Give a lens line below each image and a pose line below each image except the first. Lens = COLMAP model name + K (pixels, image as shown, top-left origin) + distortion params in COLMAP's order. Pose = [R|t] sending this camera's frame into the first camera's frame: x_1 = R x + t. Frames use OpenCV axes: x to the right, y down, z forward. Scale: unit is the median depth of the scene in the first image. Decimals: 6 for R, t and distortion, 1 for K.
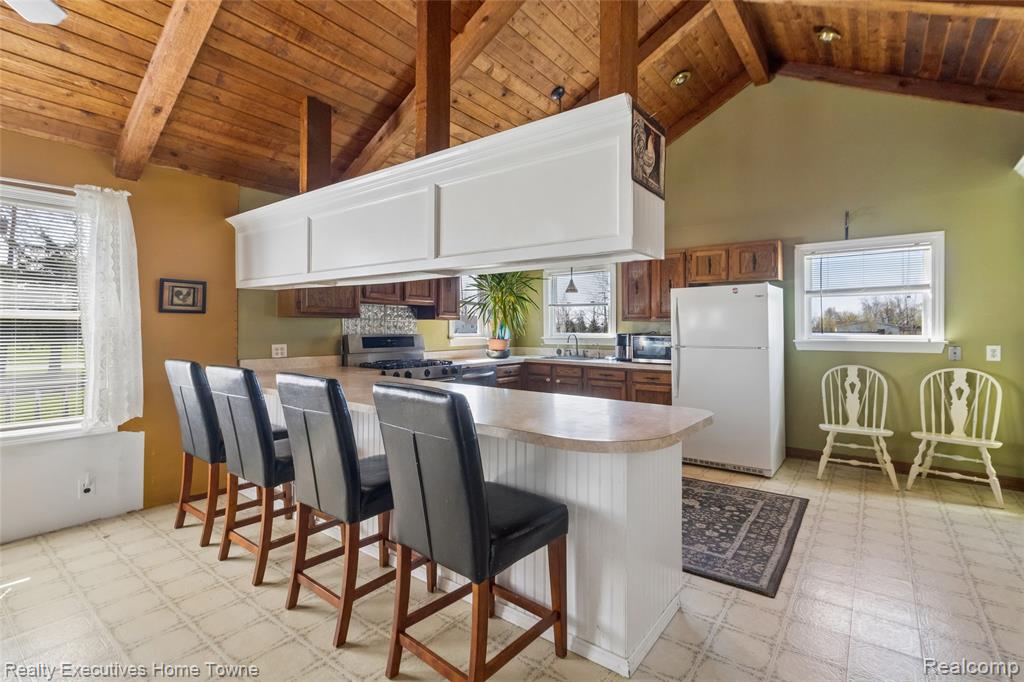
lens RADIAL K [[484.4, 0, 519.2], [0, 484.4, 331.0], [0, 0, 1]] dist [0.002312, 0.000101]
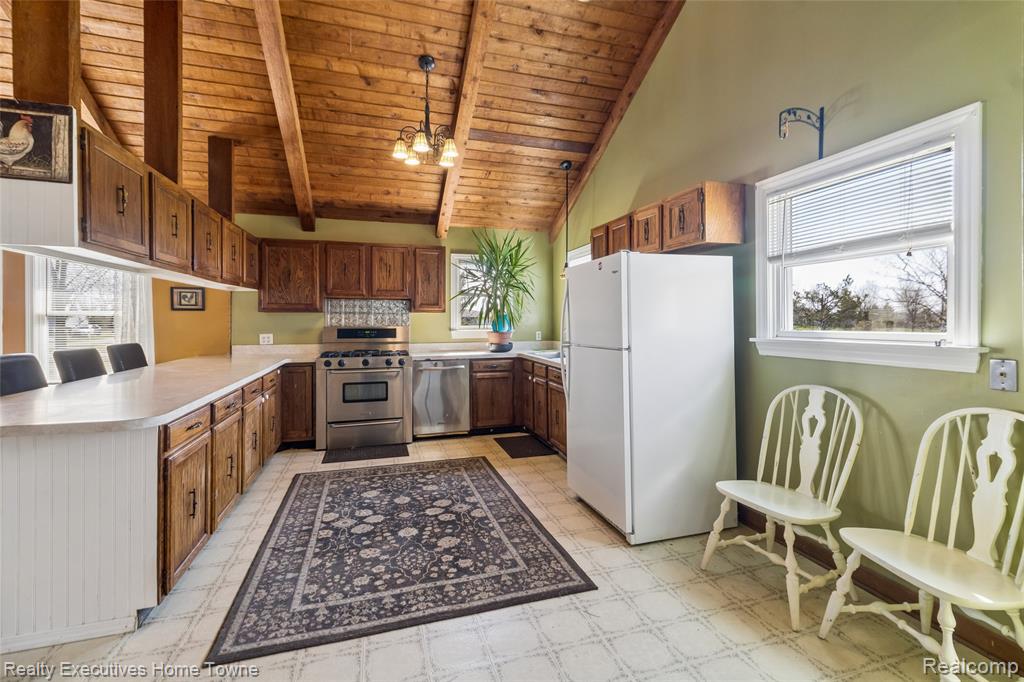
lens RADIAL K [[485.4, 0, 531.4], [0, 485.4, 328.4], [0, 0, 1]] dist [0.001153, 0.000289]
pose [[0.811869, 0.006736, -0.583801, 0.795218], [0.001598, 0.999904, 0.013759, -0.003176], [0.583838, -0.012104, 0.811780, 0.384687]]
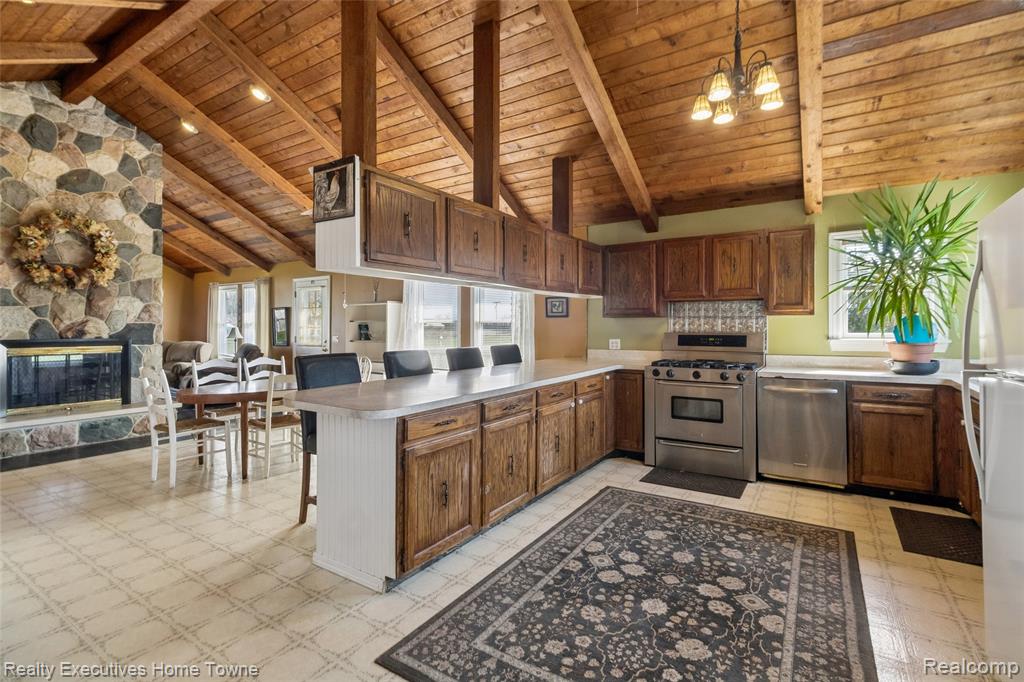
lens RADIAL K [[478.5, 0, 516.0], [0, 478.5, 329.3], [0, 0, 1]] dist [0.005876, 0.000830]
pose [[0.057956, 0.000735, -0.998319, 0.752070], [0.000477, 1.000000, 0.000764, -0.000035], [0.998319, -0.000520, 0.057955, 0.670894]]
